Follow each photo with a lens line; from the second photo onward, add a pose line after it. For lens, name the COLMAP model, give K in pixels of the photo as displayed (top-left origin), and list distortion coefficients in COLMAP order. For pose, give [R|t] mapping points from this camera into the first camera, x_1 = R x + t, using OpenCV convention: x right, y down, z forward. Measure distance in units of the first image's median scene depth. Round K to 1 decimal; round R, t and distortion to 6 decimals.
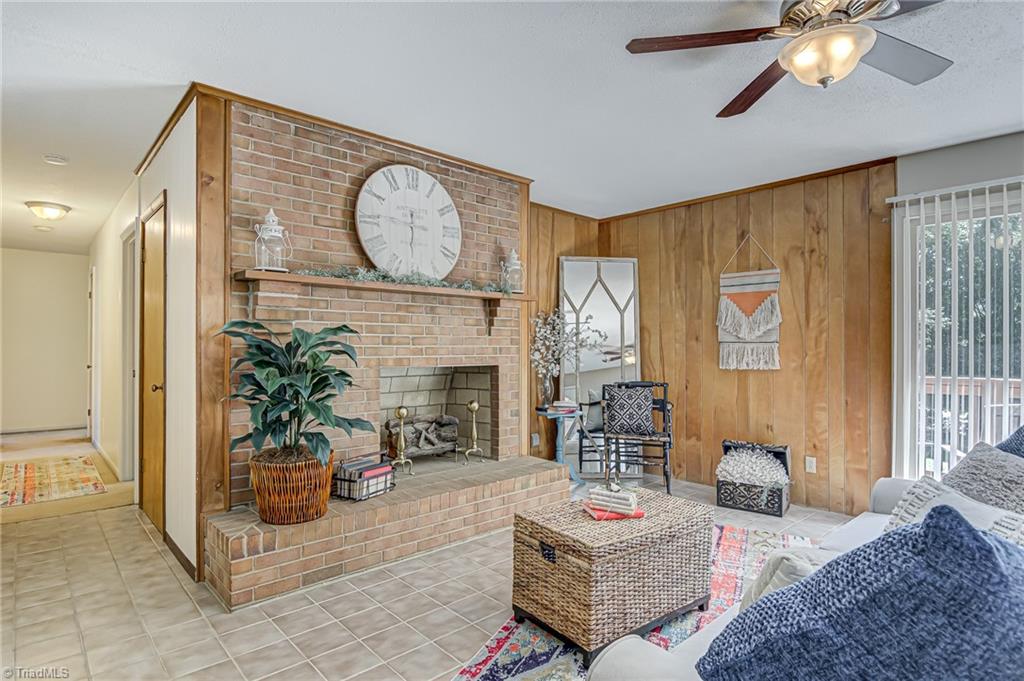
lens RADIAL K [[534.7, 0, 518.5], [0, 534.7, 345.2], [0, 0, 1]] dist [0.016831, -0.004358]
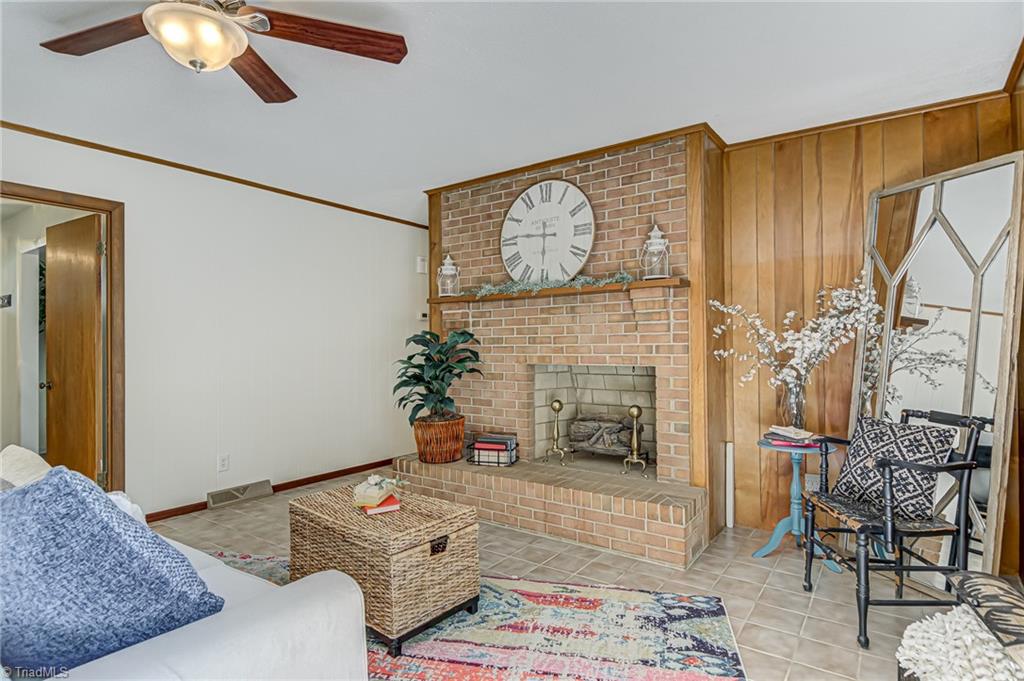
lens RADIAL K [[534.7, 0, 515.5], [0, 534.7, 343.4], [0, 0, 1]] dist [0.016831, -0.004358]
pose [[0.220158, -0.011651, -0.975395, 0.880364], [0.007807, 0.999918, -0.010181, 0.009488], [0.975433, -0.005374, 0.220231, 0.718322]]
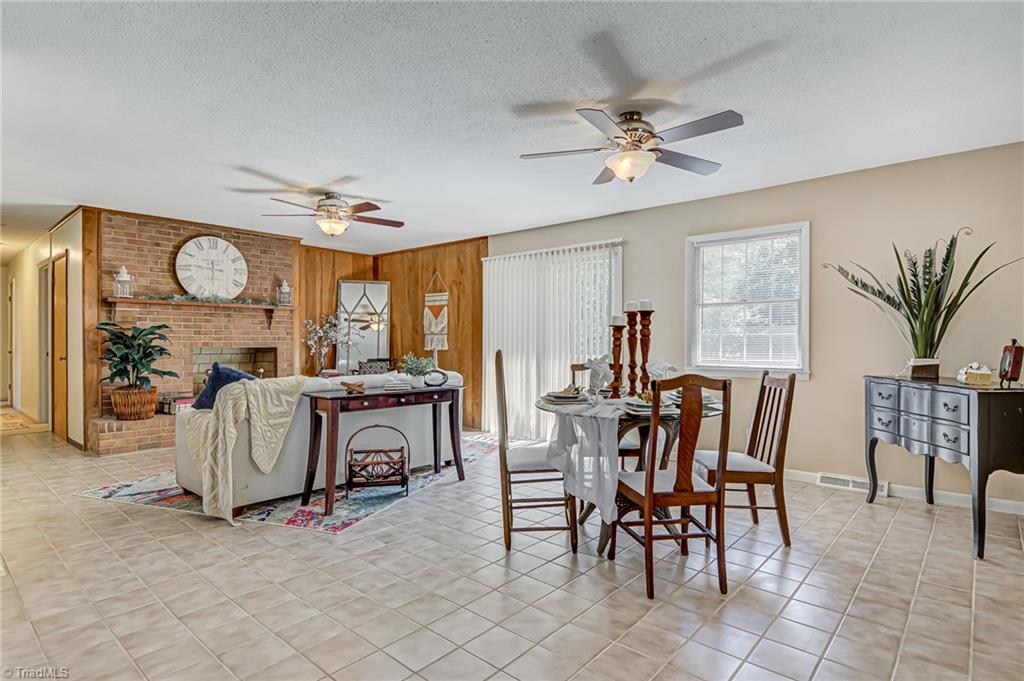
lens RADIAL K [[534.7, 0, 507.4], [0, 534.7, 344.4], [0, 0, 1]] dist [0.016831, -0.004358]
pose [[0.995695, 0.000711, 0.092690, 0.647014], [-0.001544, 0.999959, 0.008913, 0.013967], [-0.092680, -0.009017, 0.995655, -0.939980]]
